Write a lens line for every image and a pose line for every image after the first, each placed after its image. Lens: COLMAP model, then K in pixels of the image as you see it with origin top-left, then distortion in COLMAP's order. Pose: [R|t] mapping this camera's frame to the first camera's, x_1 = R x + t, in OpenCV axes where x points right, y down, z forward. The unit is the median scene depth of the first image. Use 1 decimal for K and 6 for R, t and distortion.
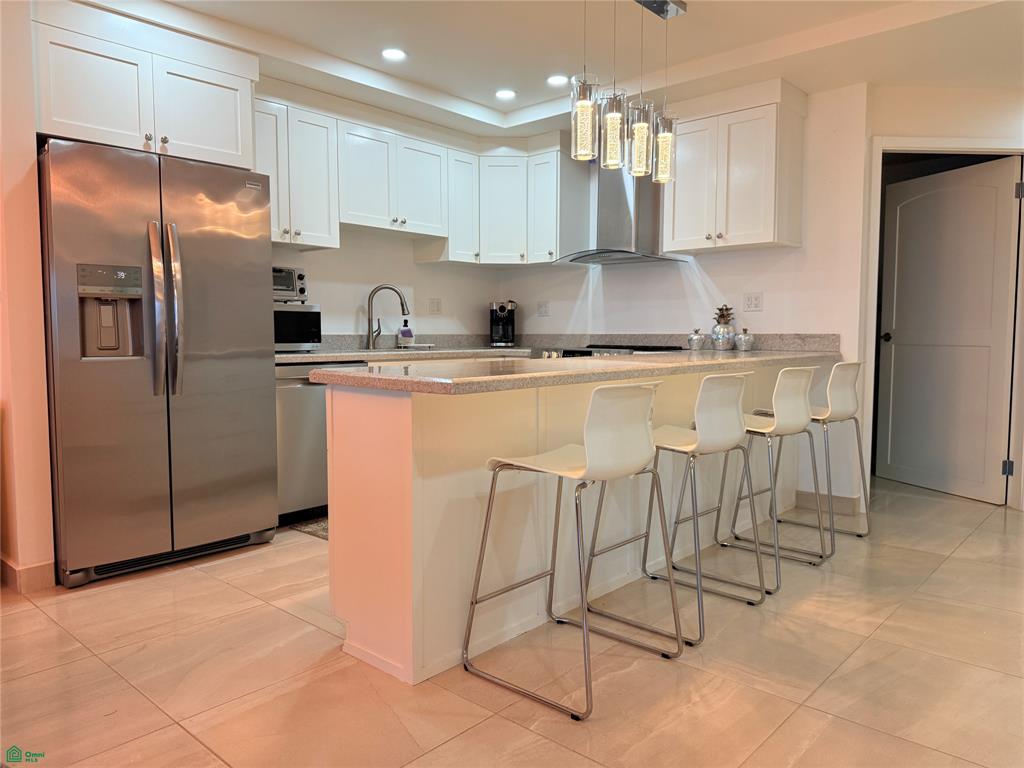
lens RADIAL K [[718.4, 0, 518.6], [0, 718.4, 382.8], [0, 0, 1]] dist [0.026243, -0.027440]
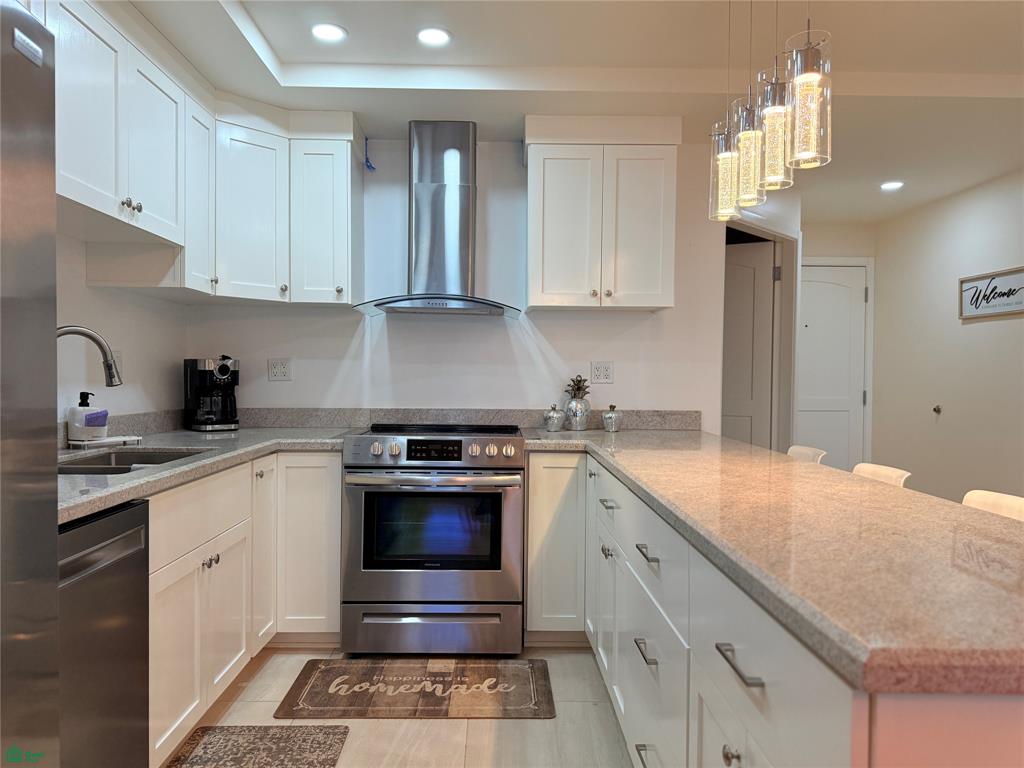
lens RADIAL K [[718.4, 0, 516.0], [0, 718.4, 392.2], [0, 0, 1]] dist [0.026243, -0.027440]
pose [[0.721035, -0.009170, 0.692838, -0.352450], [0.038098, 0.998924, -0.026428, -0.073652], [-0.691850, 0.045451, 0.720609, 0.483623]]
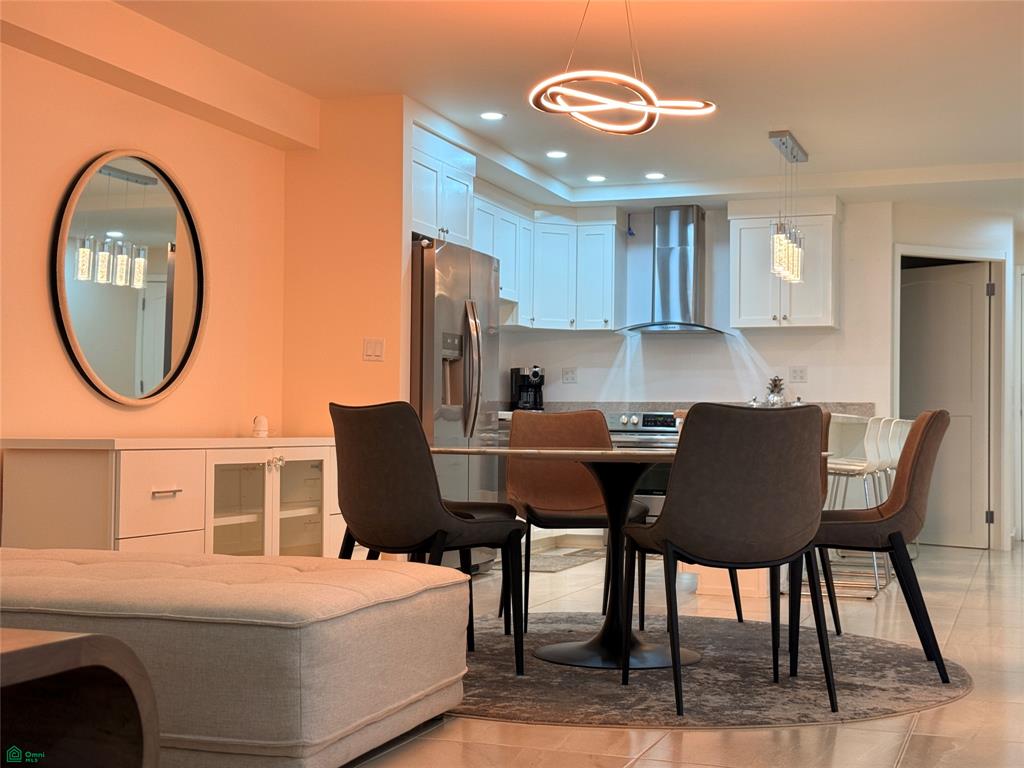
lens RADIAL K [[1433.9, 0, 508.7], [0, 1433.9, 400.2], [0, 0, 1]] dist [0.131779, 0.000000]
pose [[0.926465, 0.019258, 0.375888, -0.999583], [0.014225, 0.996185, -0.086097, 0.123703], [-0.376112, 0.085113, 0.922657, -0.969011]]
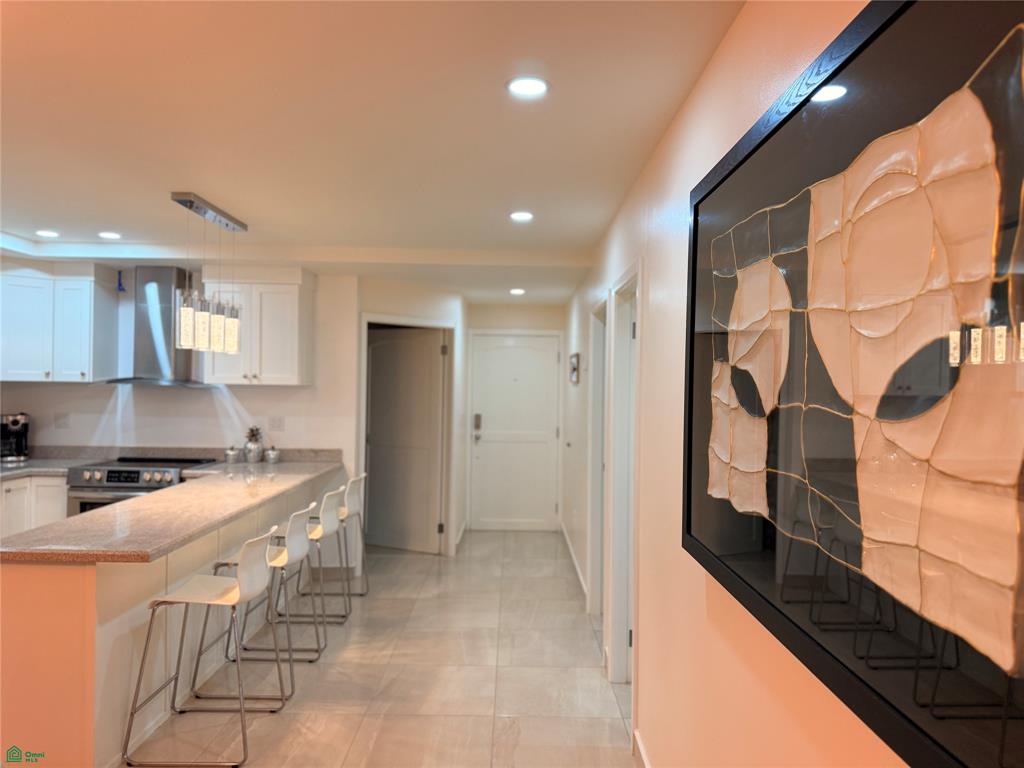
lens RADIAL K [[718.4, 0, 516.3], [0, 718.4, 390.1], [0, 0, 1]] dist [0.026243, -0.027440]
pose [[0.740922, 0.006555, 0.671560, -0.230989], [0.029876, 0.998641, -0.042710, -0.108932], [-0.670927, 0.051709, 0.739719, -0.250201]]
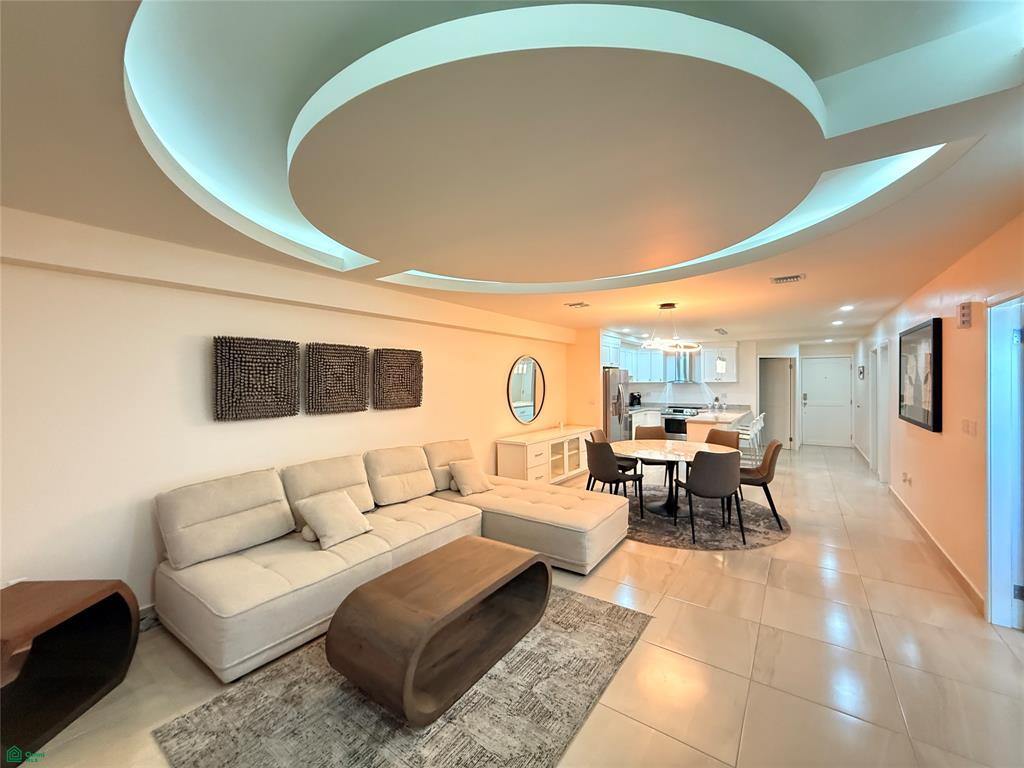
lens RADIAL K [[409.7, 0, 509.0], [0, 409.7, 384.0], [0, 0, 1]] dist [0.003192, 0.000084]
pose [[0.993776, -0.006757, 0.111196, -1.043338], [0.013702, 0.997994, -0.061816, -0.060280], [-0.110555, 0.062954, 0.991874, -0.998602]]
